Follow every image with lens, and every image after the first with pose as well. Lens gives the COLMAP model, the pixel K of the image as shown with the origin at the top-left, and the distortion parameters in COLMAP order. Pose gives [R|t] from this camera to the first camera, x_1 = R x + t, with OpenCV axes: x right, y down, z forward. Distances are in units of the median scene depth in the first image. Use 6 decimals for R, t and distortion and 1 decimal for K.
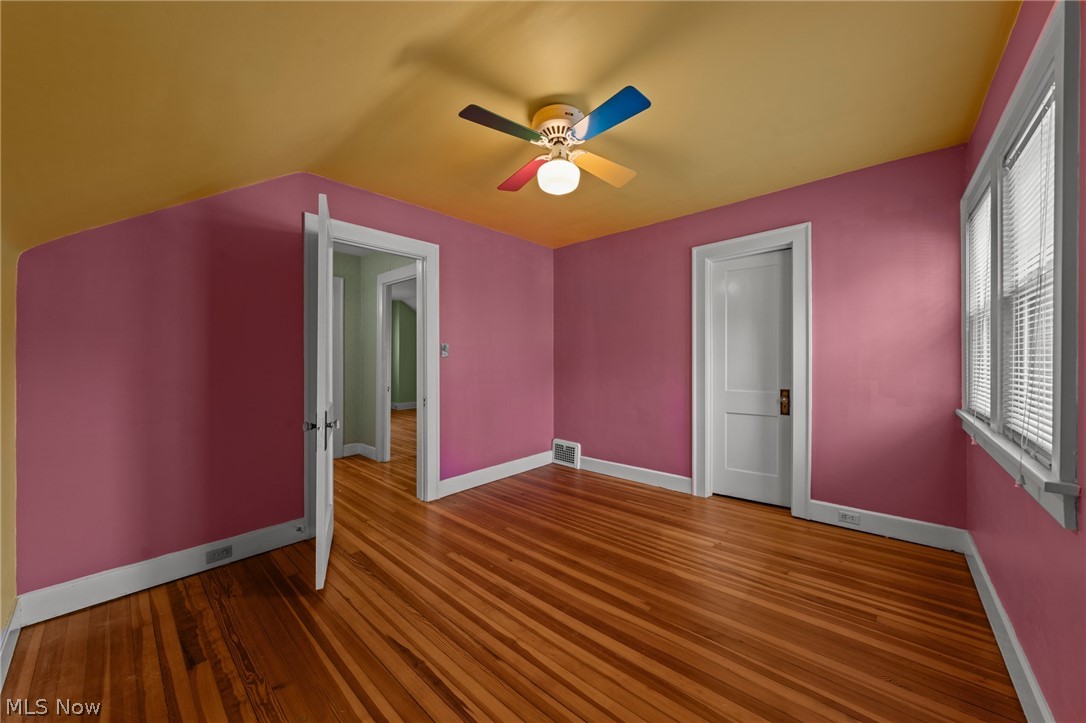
lens RADIAL K [[400.9, 0, 542.0], [0, 400.9, 361.0], [0, 0, 1]] dist [-0.008085, -0.000012]
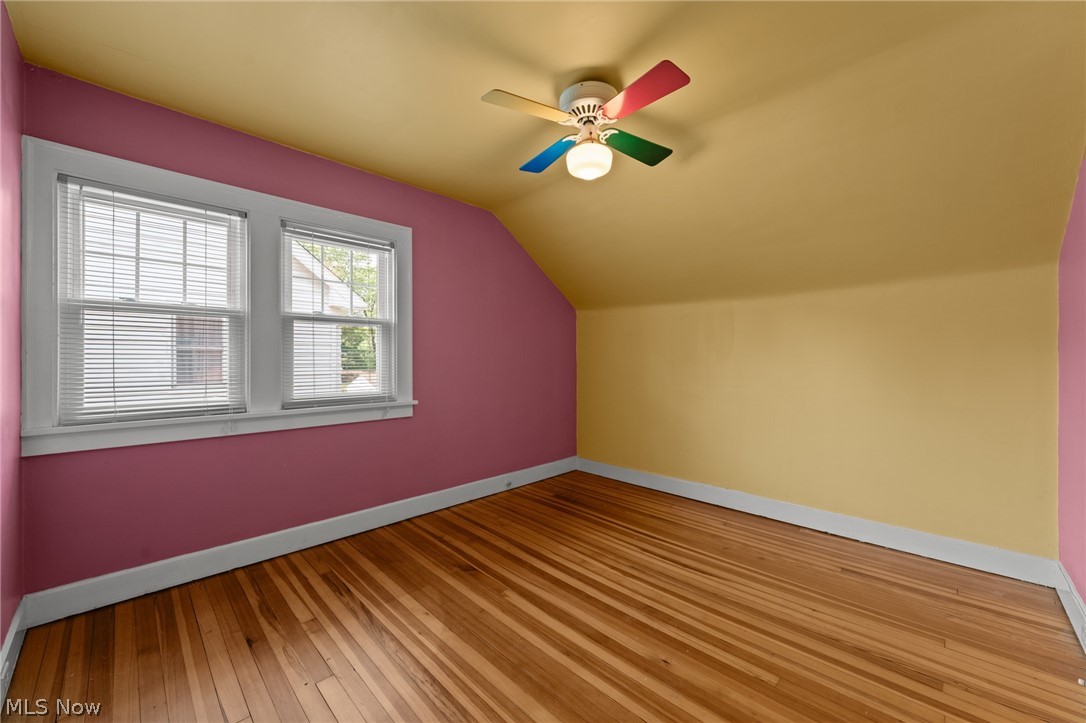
lens RADIAL K [[418.1, 0, 545.3], [0, 418.1, 355.5], [0, 0, 1]] dist [-0.009945, -0.000226]
pose [[-0.998876, 0.002608, 0.047337, 0.101295], [0.002352, 0.999982, -0.005453, -0.003138], [-0.047350, -0.005336, -0.998864, 1.994919]]
